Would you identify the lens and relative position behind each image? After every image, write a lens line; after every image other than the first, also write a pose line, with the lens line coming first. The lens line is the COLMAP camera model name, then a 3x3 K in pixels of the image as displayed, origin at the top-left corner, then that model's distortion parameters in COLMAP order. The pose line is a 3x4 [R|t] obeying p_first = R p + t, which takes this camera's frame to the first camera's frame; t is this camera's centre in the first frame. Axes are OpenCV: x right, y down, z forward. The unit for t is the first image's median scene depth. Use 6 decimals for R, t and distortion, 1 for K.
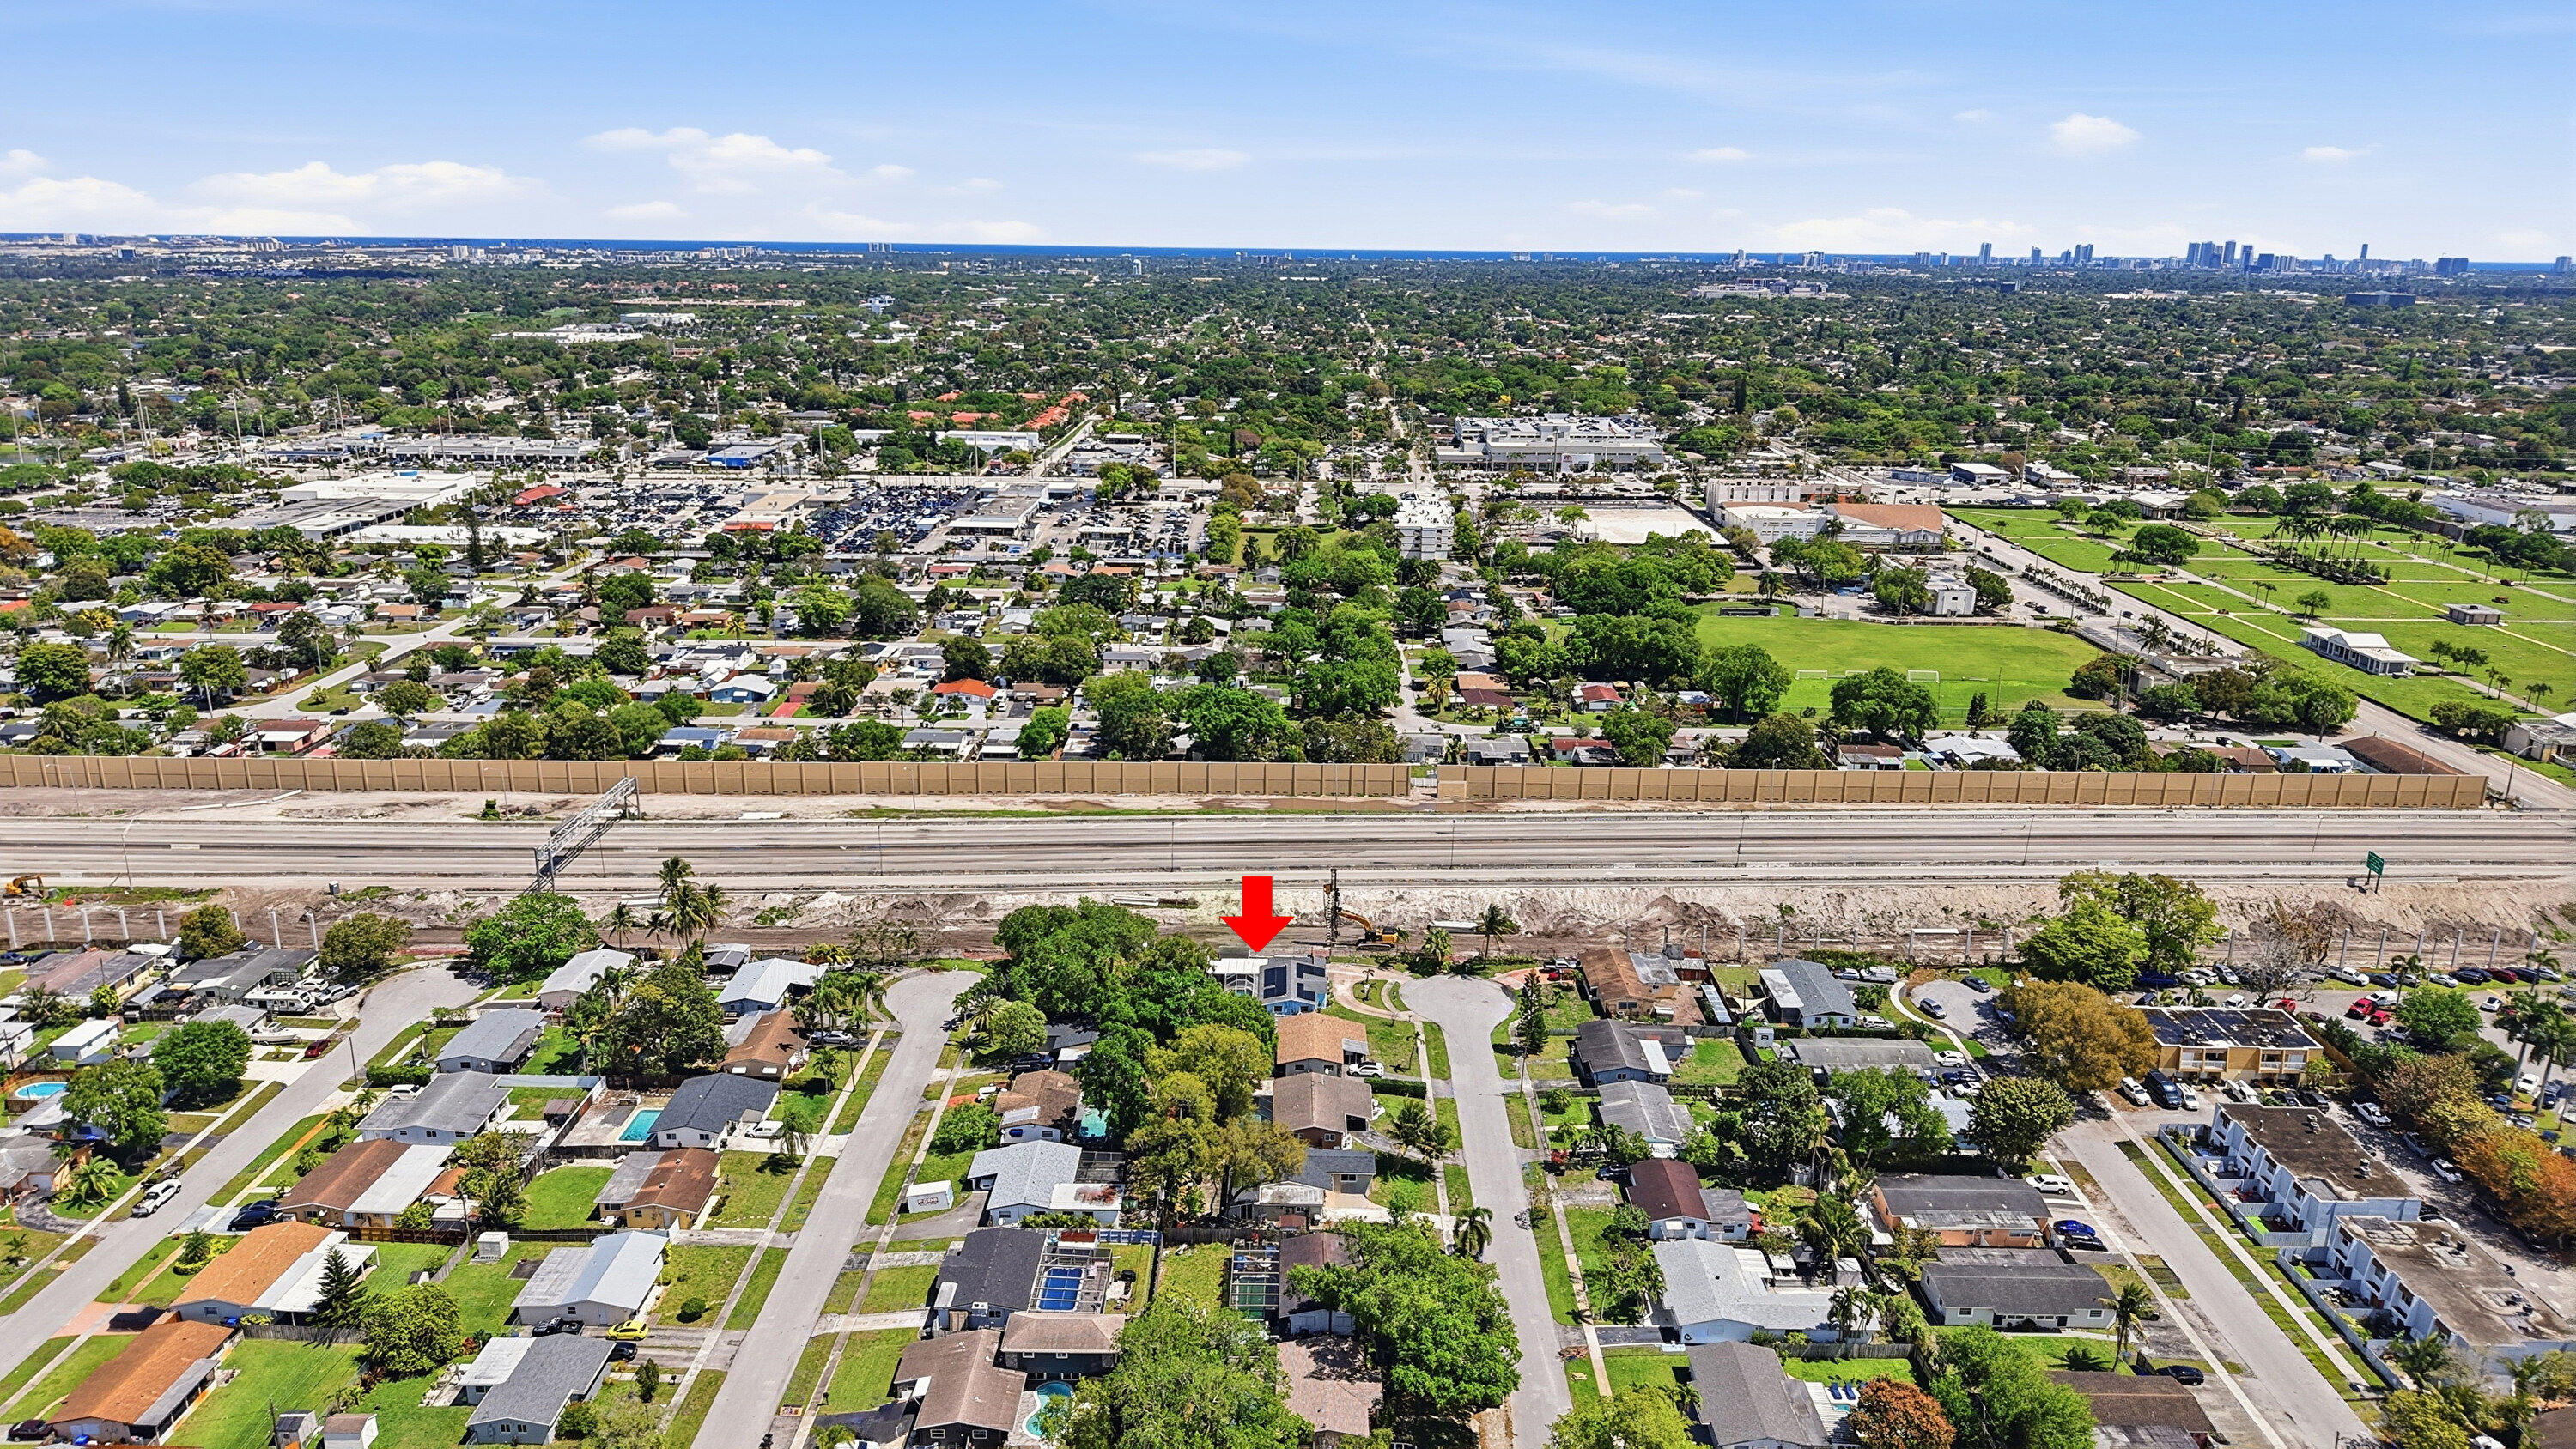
lens RADIAL K [[1702.0, 0, 1280.9], [0, 1702.0, 712.4], [0, 0, 1]] dist [0.024642, -0.031638]
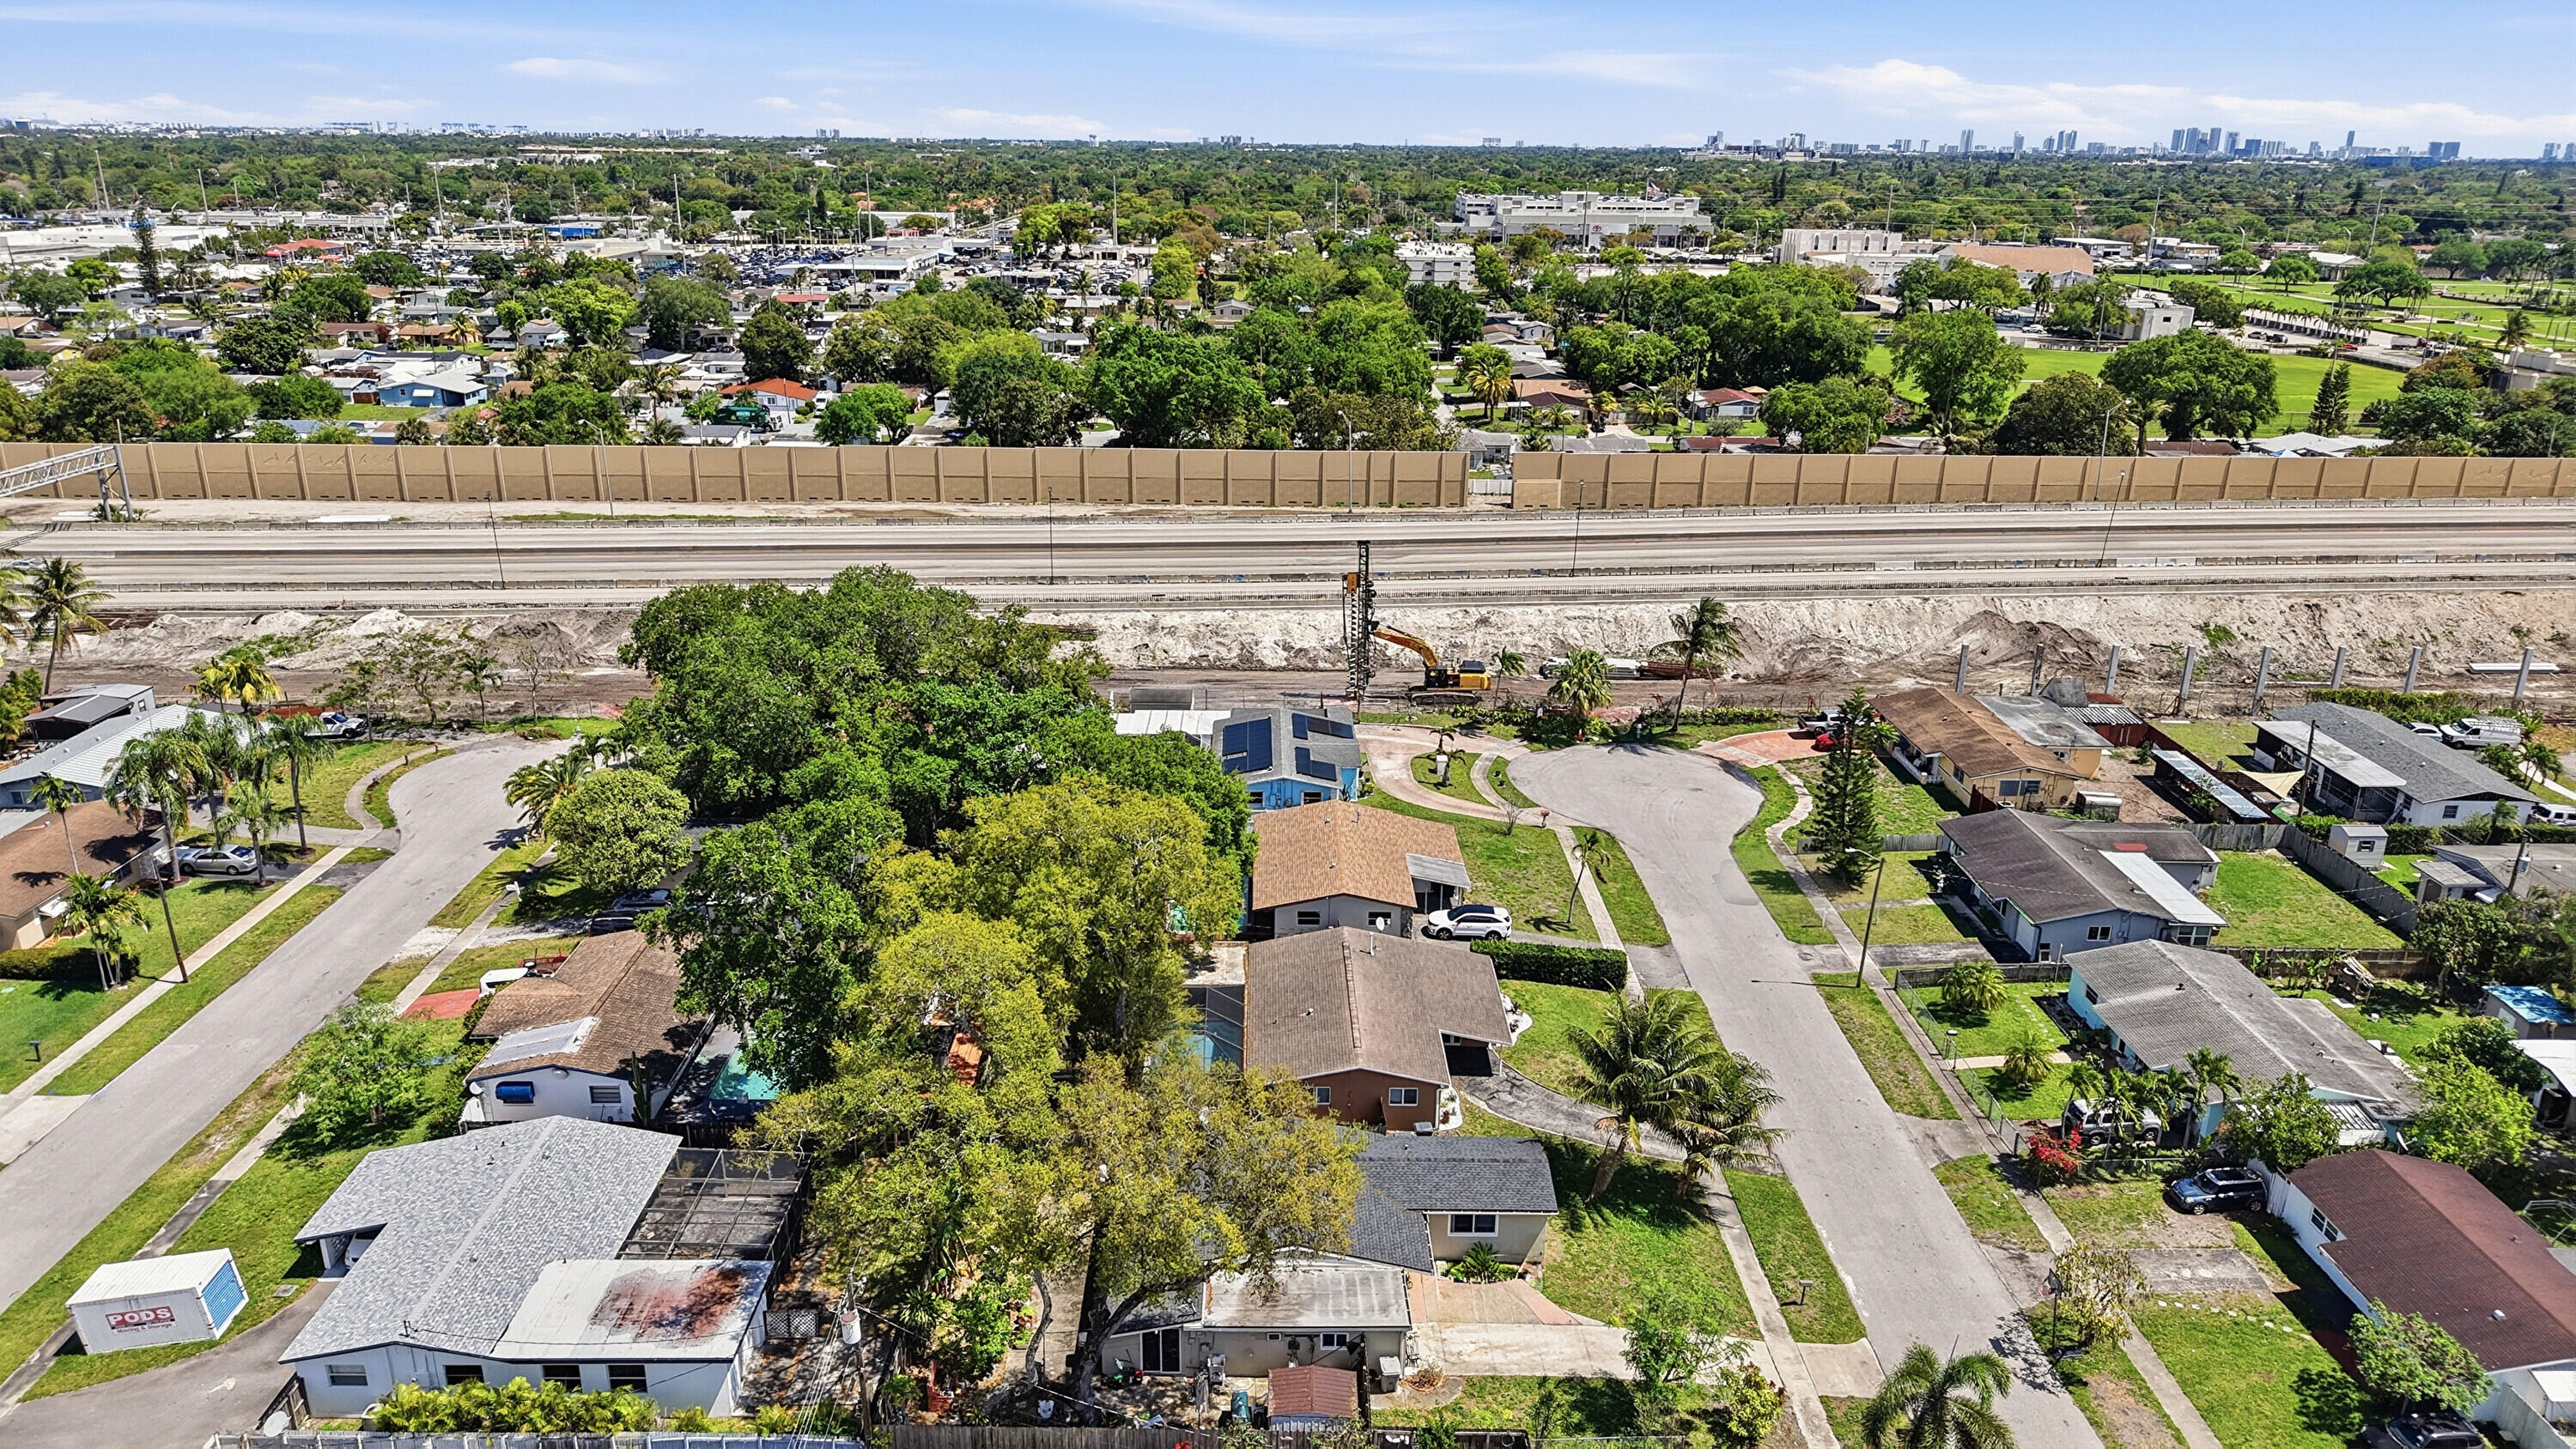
lens RADIAL K [[1702.0, 0, 1291.7], [0, 1702.0, 747.9], [0, 0, 1]] dist [0.024642, -0.031638]
pose [[0.999662, -0.004525, 0.025606, -0.002988], [0.002580, 0.997145, 0.075460, 0.122450], [-0.025874, -0.075369, 0.996820, 0.533816]]
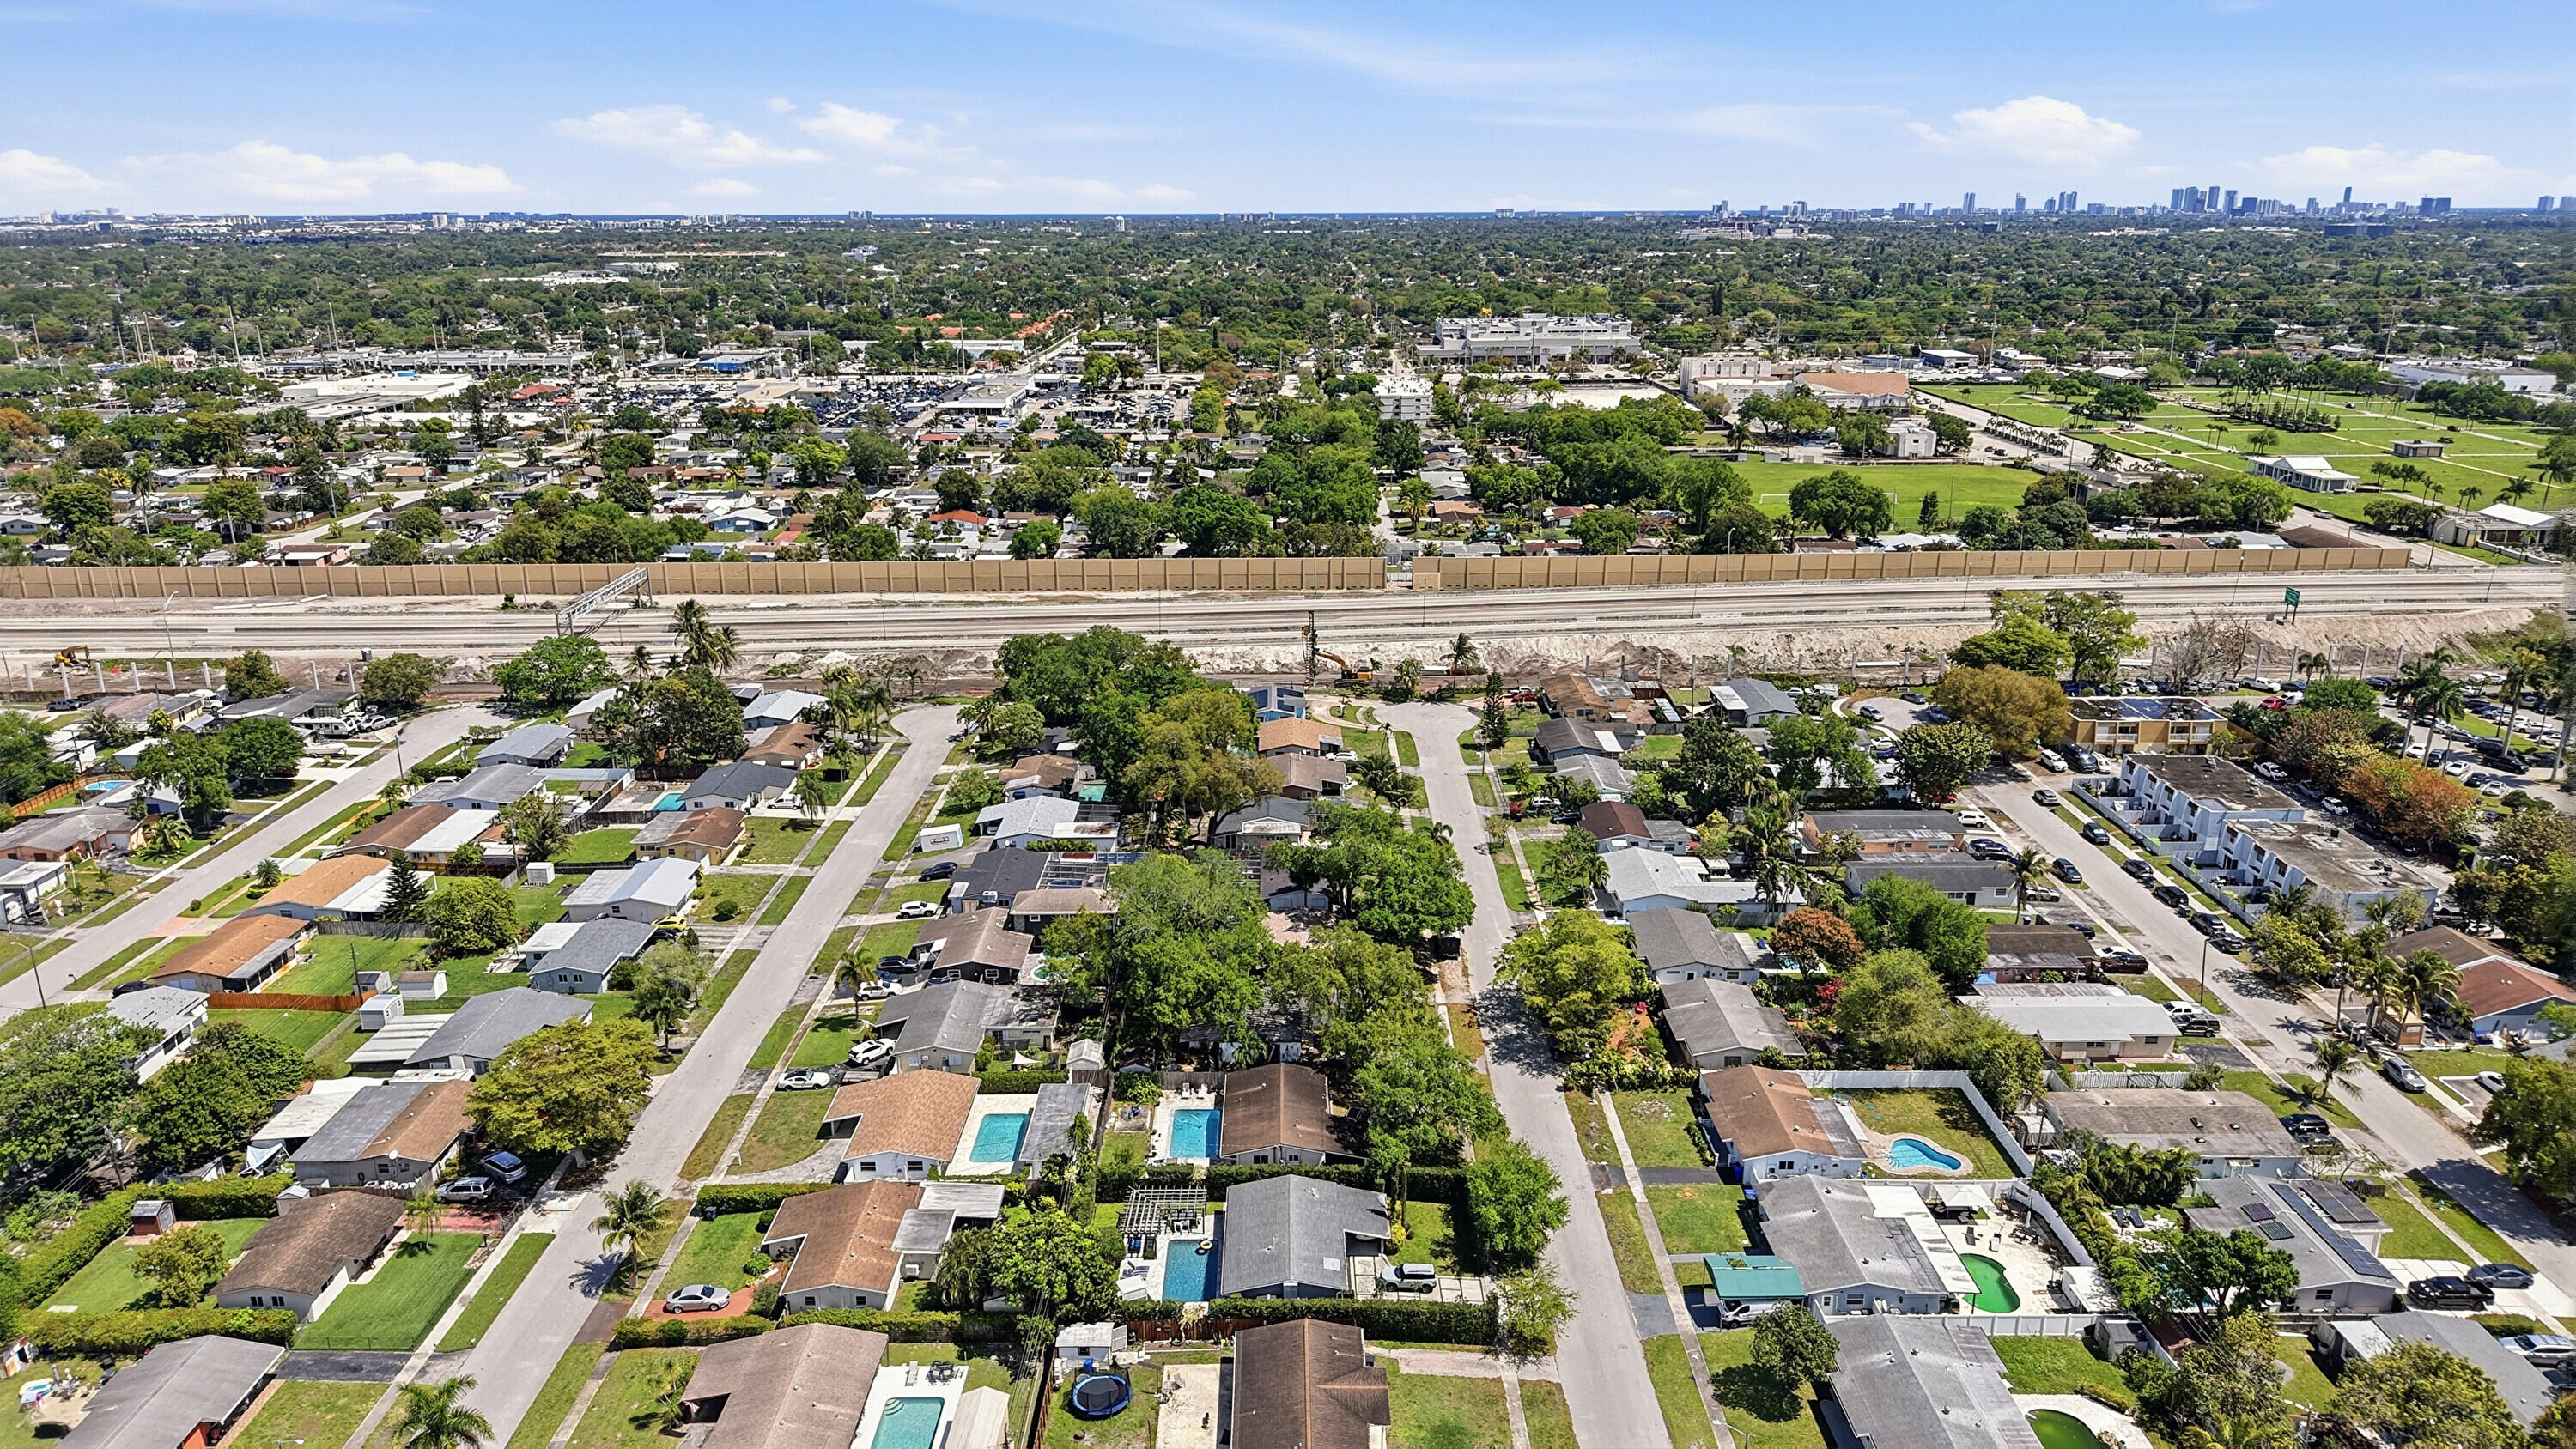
lens RADIAL K [[1702.0, 0, 1278.9], [0, 1702.0, 708.4], [0, 0, 1]] dist [0.024642, -0.031638]
pose [[0.999867, -0.015839, 0.003967, 0.006062], [0.015768, 0.999728, 0.017187, 0.143348], [-0.004239, -0.017122, 0.999844, -0.067512]]
